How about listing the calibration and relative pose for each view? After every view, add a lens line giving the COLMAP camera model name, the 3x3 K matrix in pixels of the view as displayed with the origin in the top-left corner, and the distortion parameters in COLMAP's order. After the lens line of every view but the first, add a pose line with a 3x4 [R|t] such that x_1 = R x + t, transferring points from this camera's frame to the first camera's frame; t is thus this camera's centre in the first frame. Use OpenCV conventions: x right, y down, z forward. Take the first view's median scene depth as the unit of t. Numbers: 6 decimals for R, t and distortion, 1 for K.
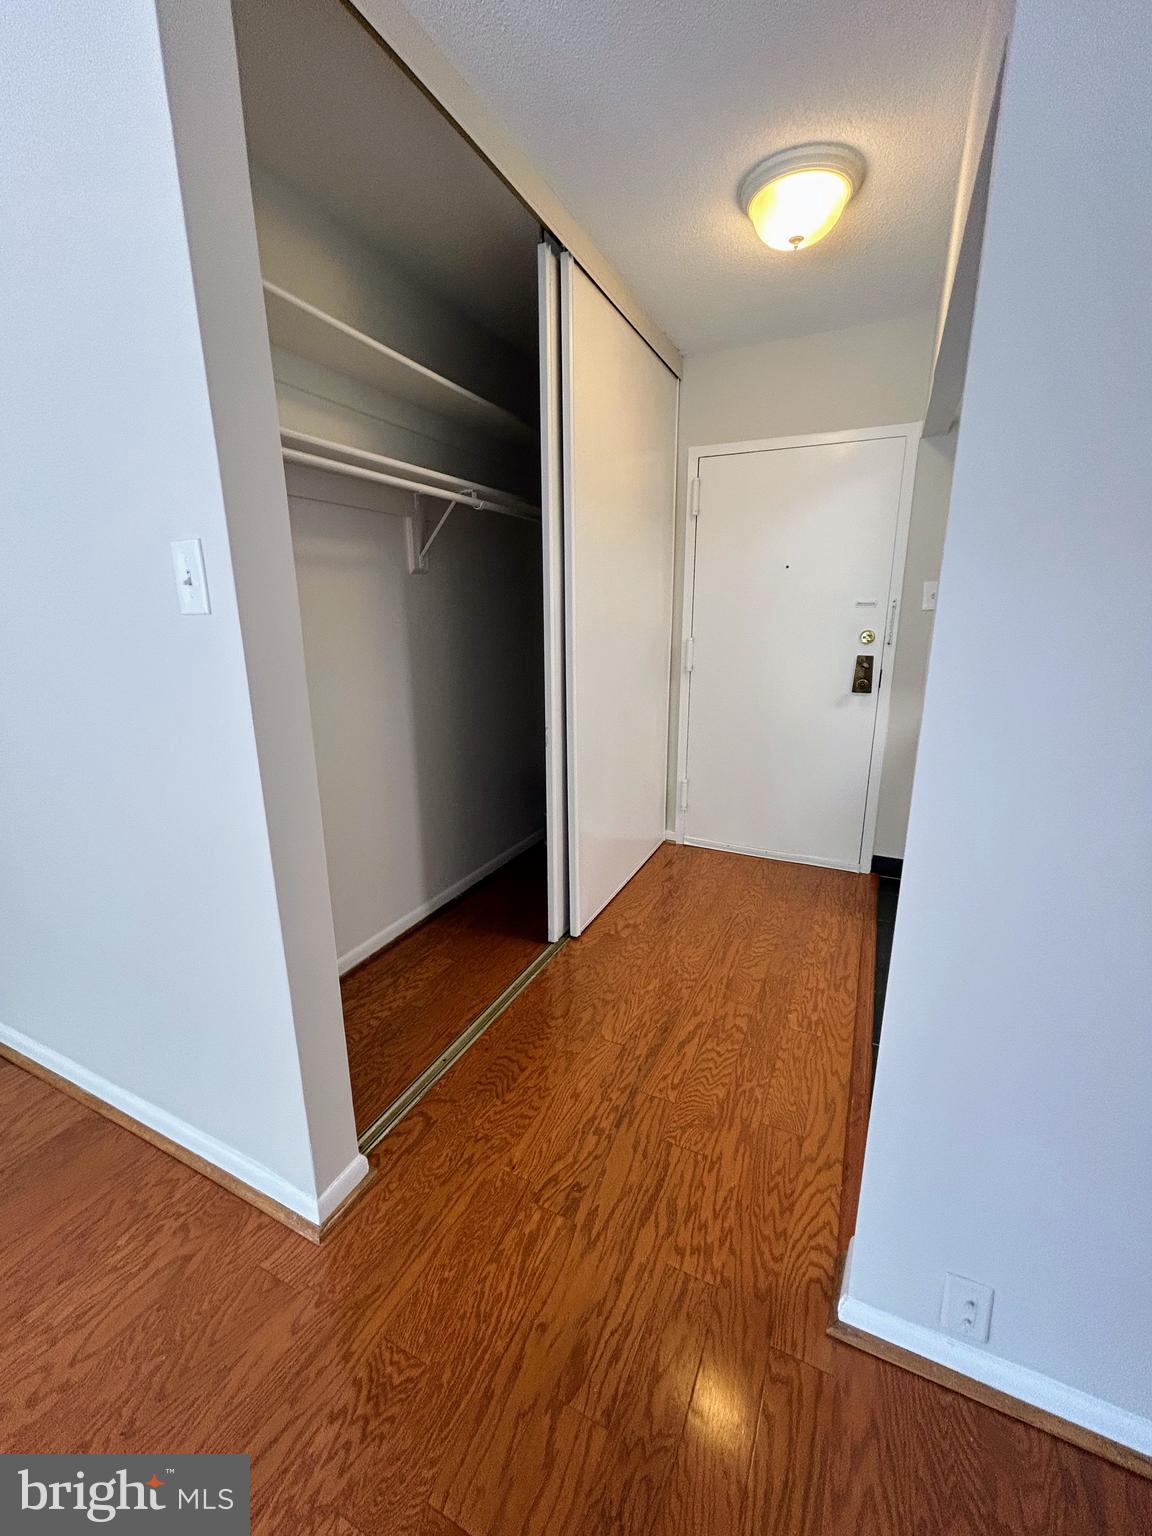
lens RADIAL K [[625.6, 0, 572.1], [0, 625.6, 769.2], [0, 0, 1]] dist [-0.001071, 0.001562]
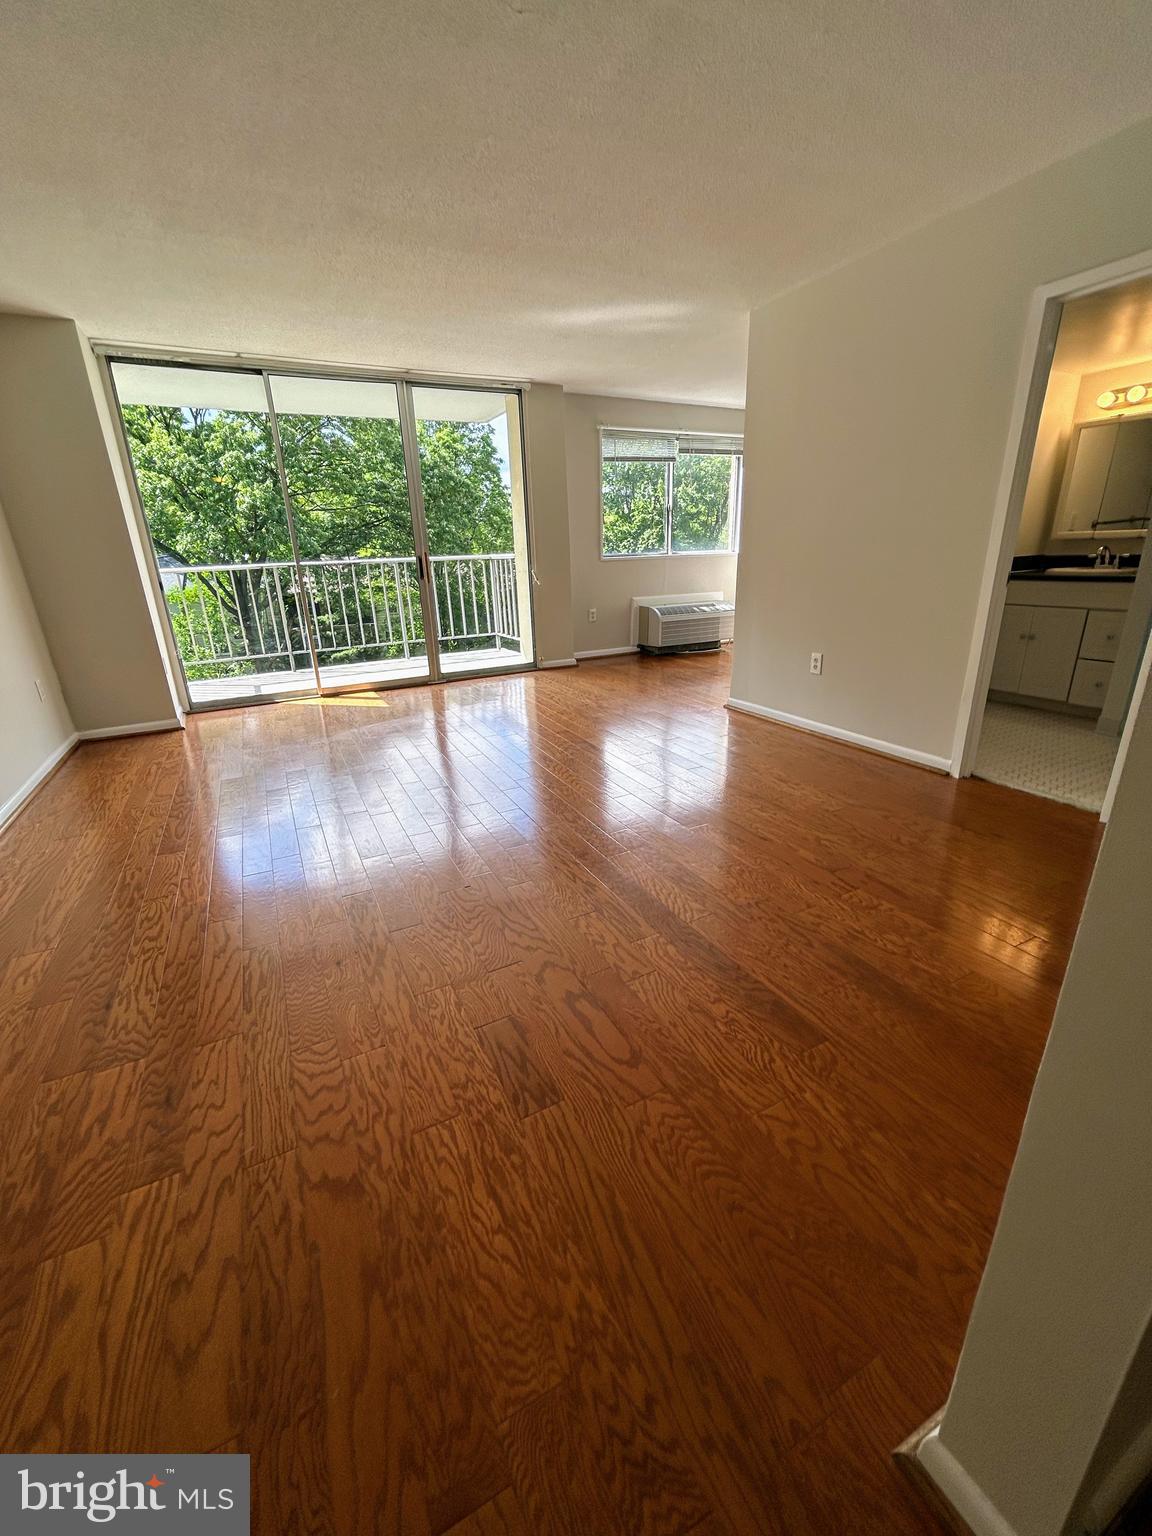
lens RADIAL K [[625.6, 0, 576.2], [0, 625.6, 766.3], [0, 0, 1]] dist [-0.001071, 0.001562]
pose [[-0.597273, 0.296477, -0.745229, 0.045826], [-0.157253, 0.867846, 0.471291, -0.083198], [0.786471, 0.398679, -0.471719, 0.734495]]
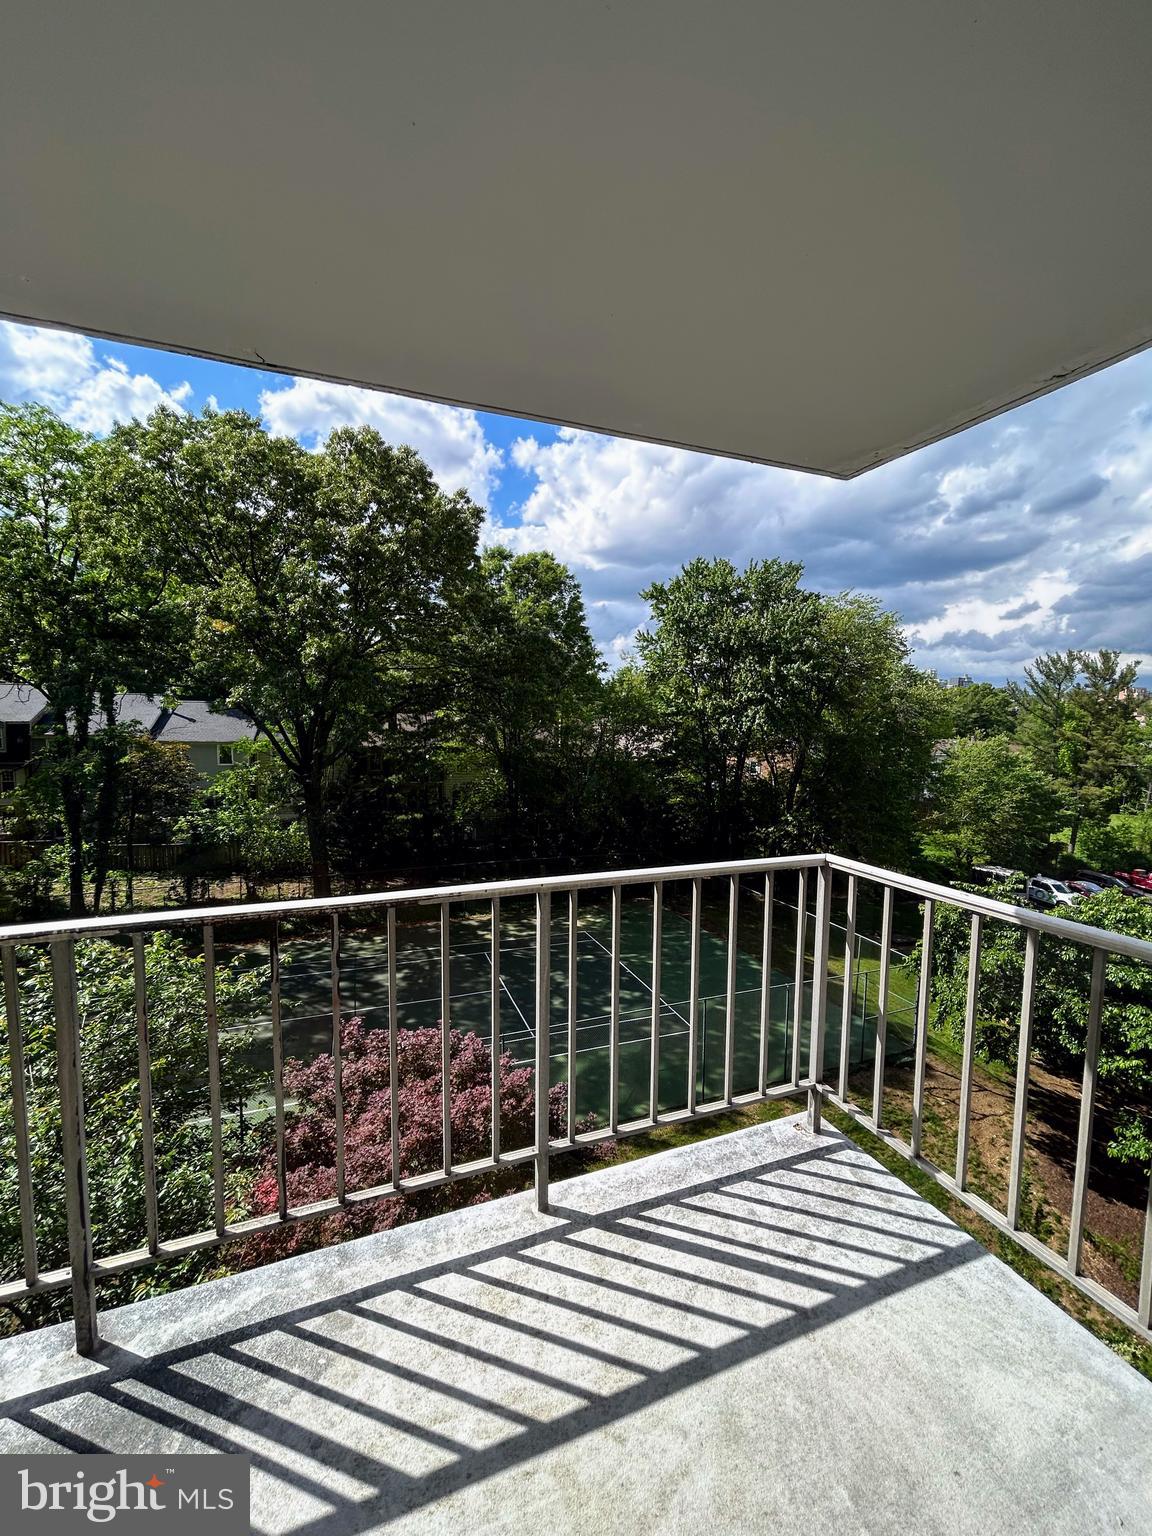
lens RADIAL K [[625.6, 0, 576.8], [0, 625.6, 768.9], [0, 0, 1]] dist [-0.001071, 0.001562]
pose [[-0.673698, 0.072715, -0.735421, -2.383152], [-0.188870, 0.945156, 0.266472, 0.453298], [0.714464, 0.318421, -0.623016, -2.636142]]
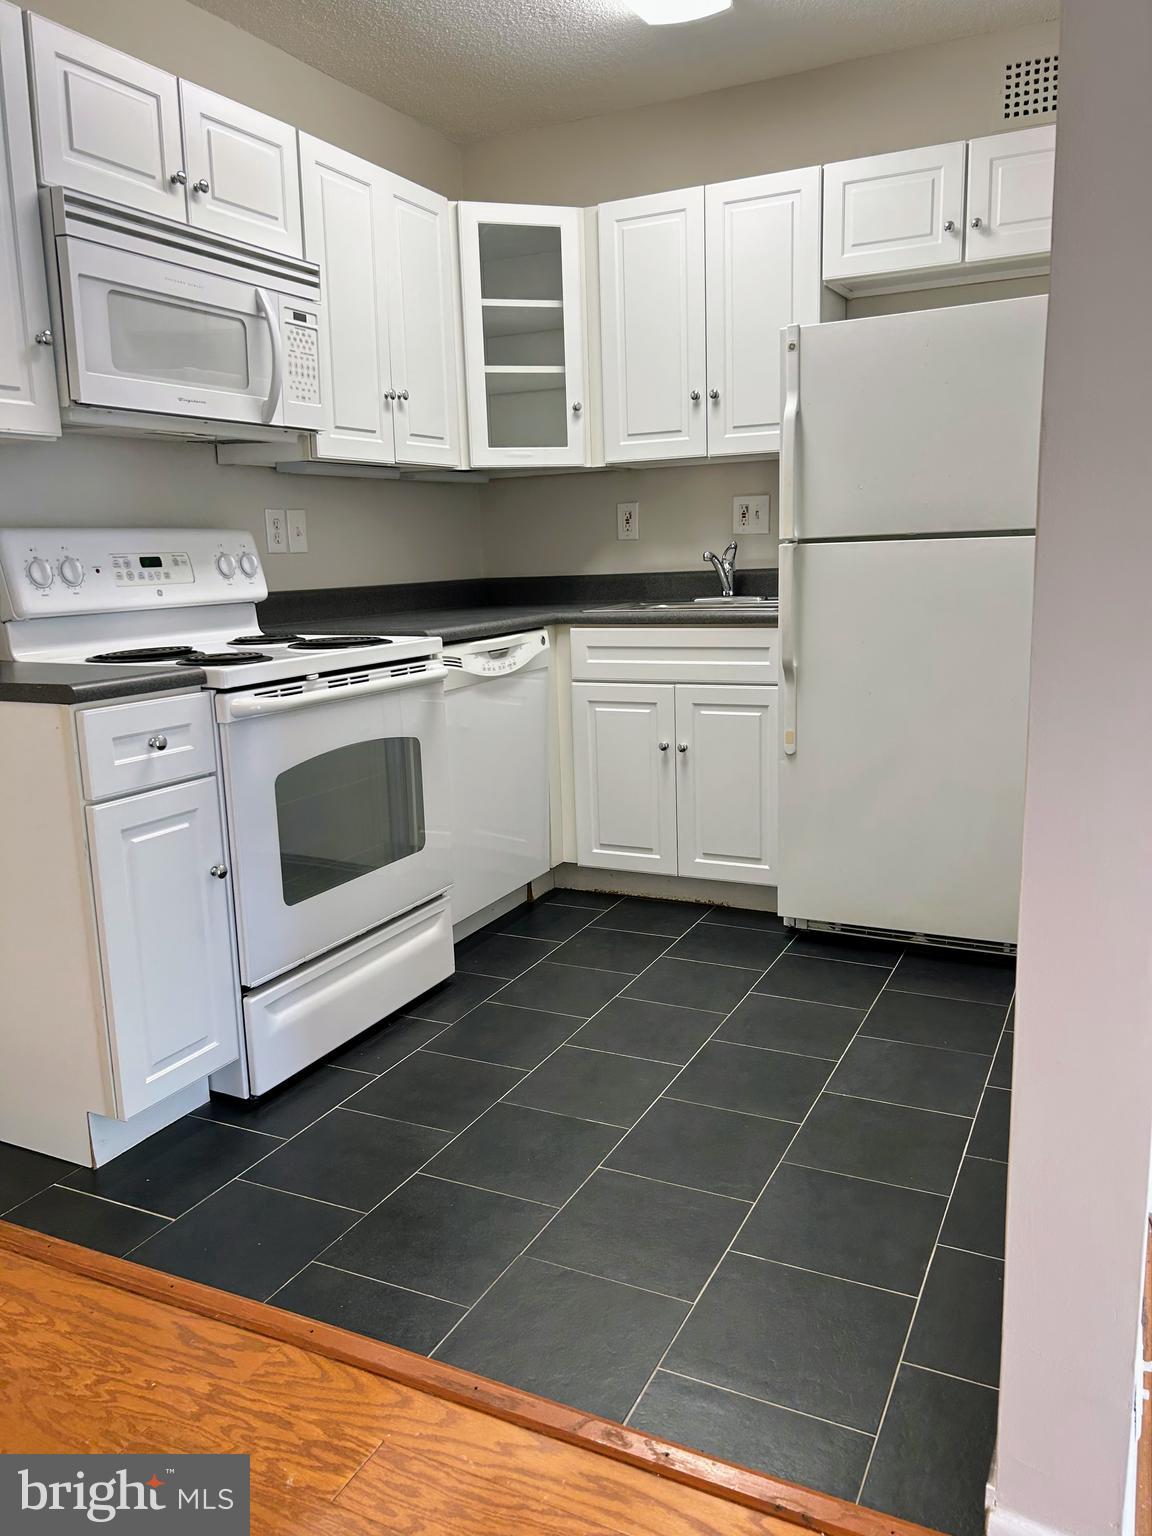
lens RADIAL K [[1189.7, 0, 582.3], [0, 1189.7, 775.5], [0, 0, 1]] dist [0.039396, -0.035453]
pose [[0.009115, -0.179635, 0.983691, -0.405878], [0.278226, 0.945342, 0.170054, -0.107630], [-0.960473, 0.272138, 0.058595, 0.996733]]
